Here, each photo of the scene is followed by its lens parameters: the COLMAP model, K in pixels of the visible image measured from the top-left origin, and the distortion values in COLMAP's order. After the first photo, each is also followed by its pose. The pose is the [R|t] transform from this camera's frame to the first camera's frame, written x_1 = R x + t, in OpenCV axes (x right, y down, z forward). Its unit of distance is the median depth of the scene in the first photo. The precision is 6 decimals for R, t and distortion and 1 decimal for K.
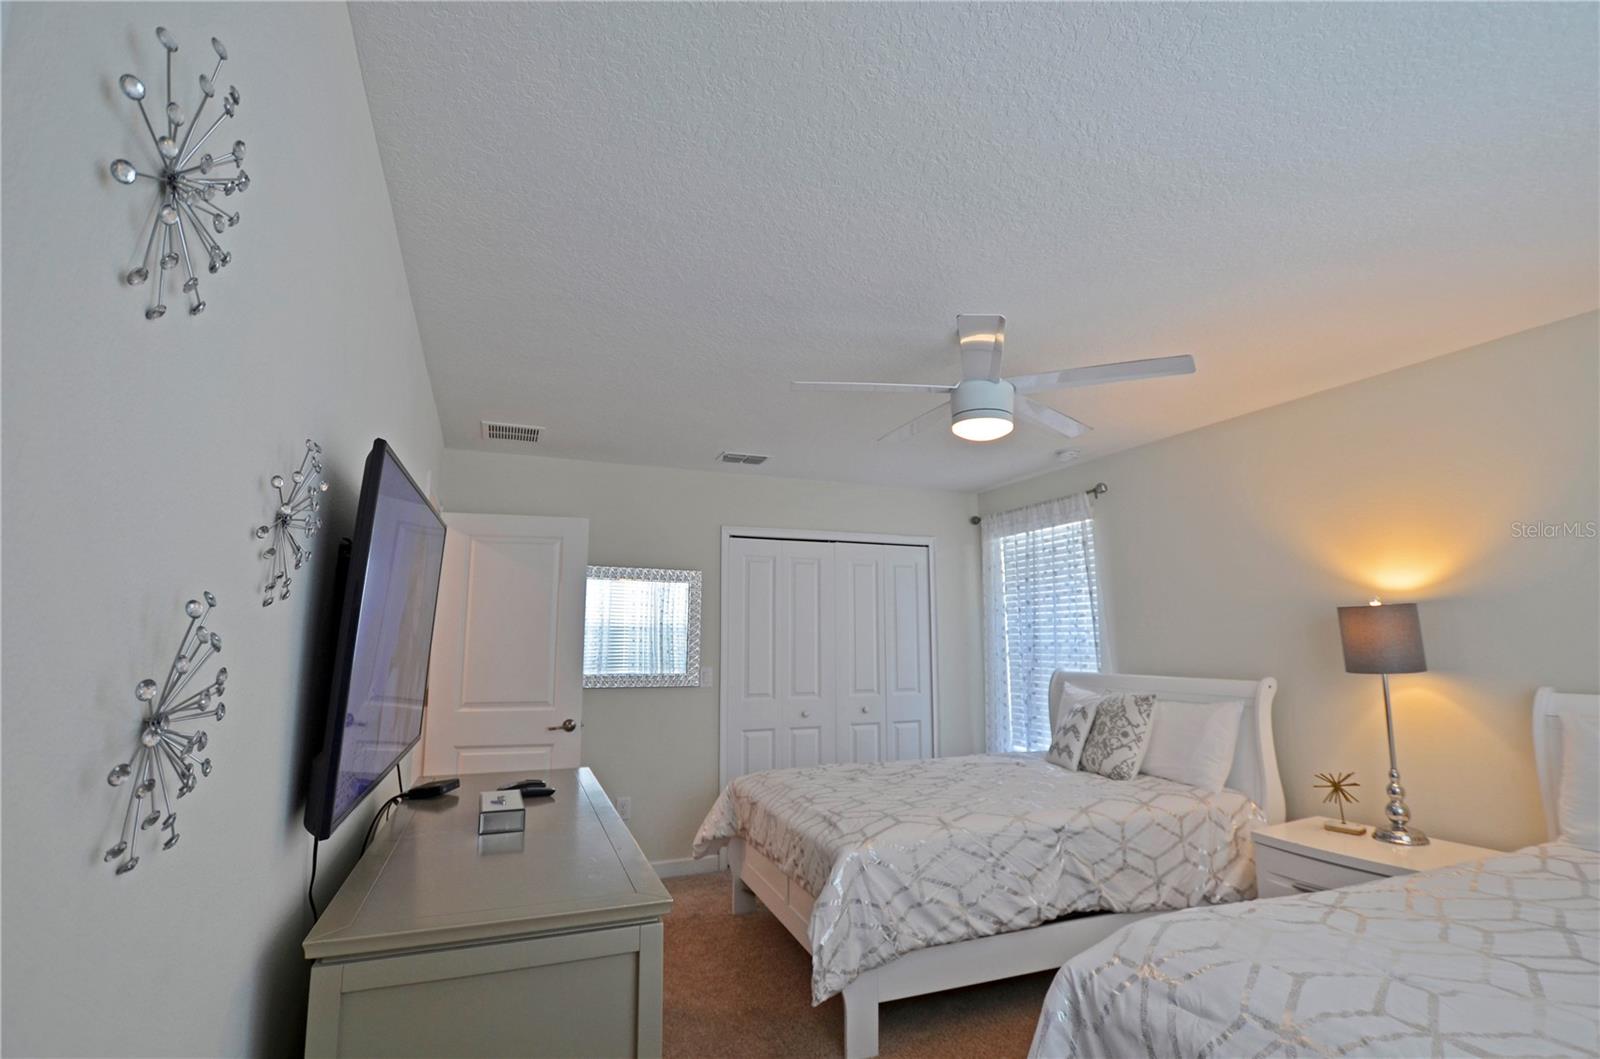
lens RADIAL K [[738.7, 0, 802.2], [0, 738.7, 522.4], [0, 0, 1]] dist [-0.034074, 0.005773]
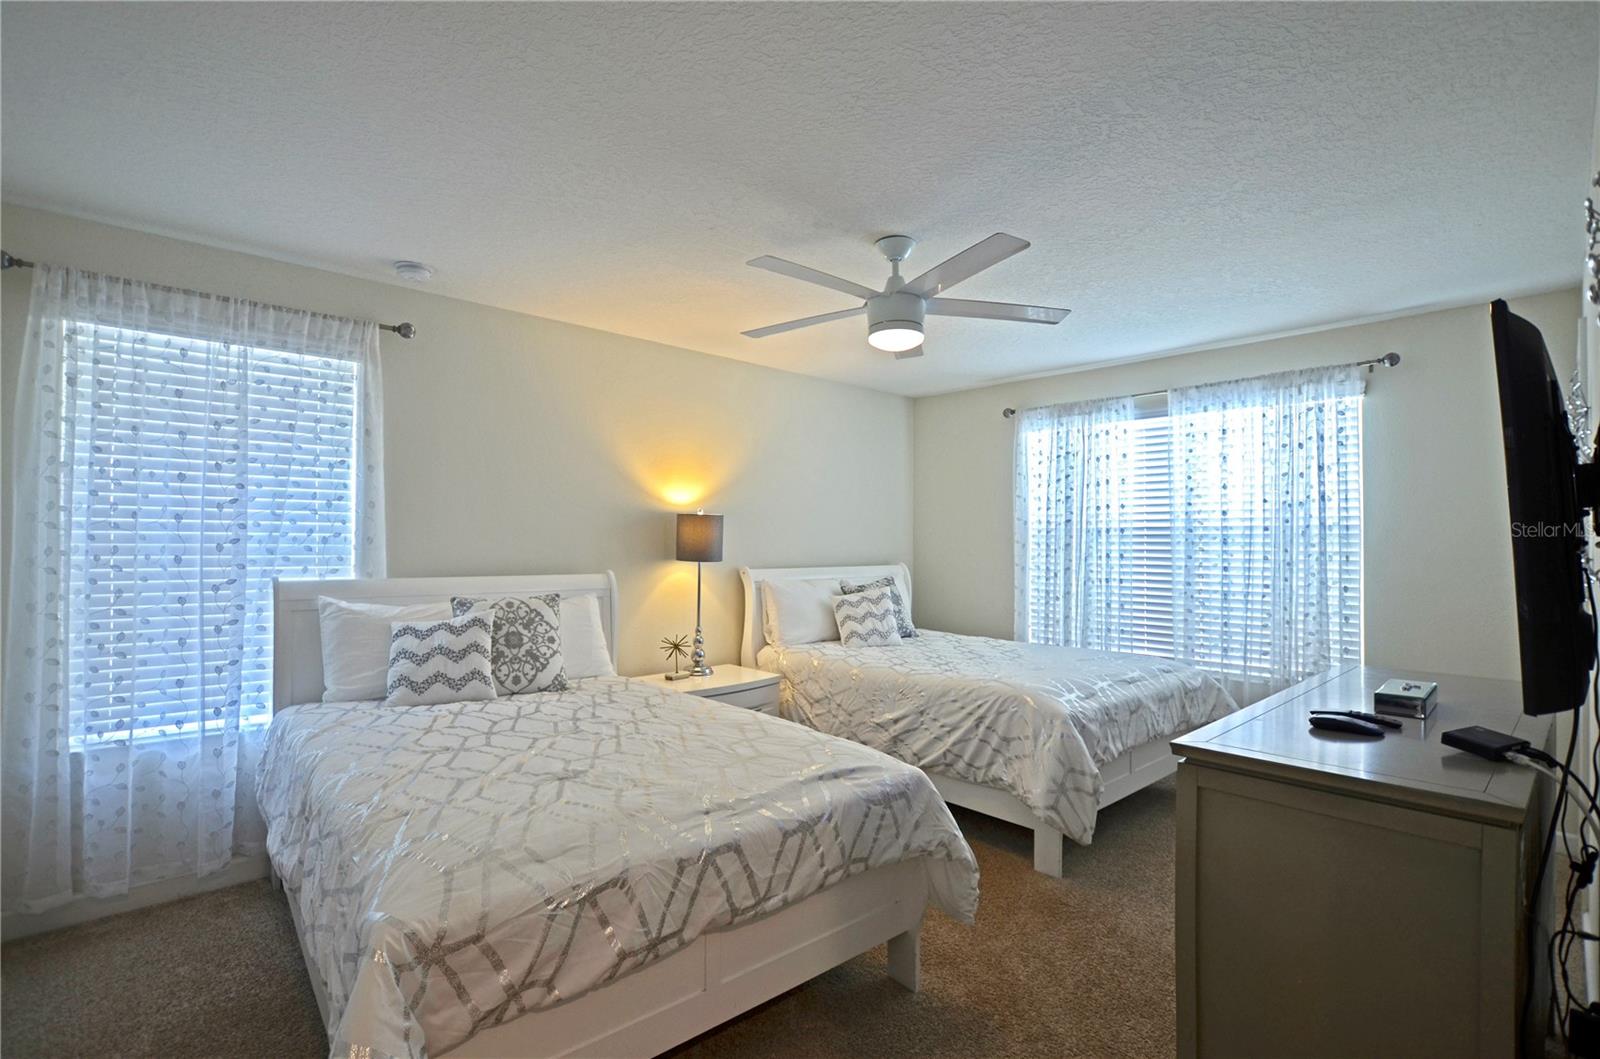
lens RADIAL K [[738.7, 0, 800.8], [0, 738.7, 533.3], [0, 0, 1]] dist [-0.034074, 0.005773]
pose [[-0.351542, 0.015369, 0.936046, -0.494178], [-0.148248, 0.986335, -0.071871, 0.177635], [-0.924360, -0.164033, -0.344460, 1.029176]]
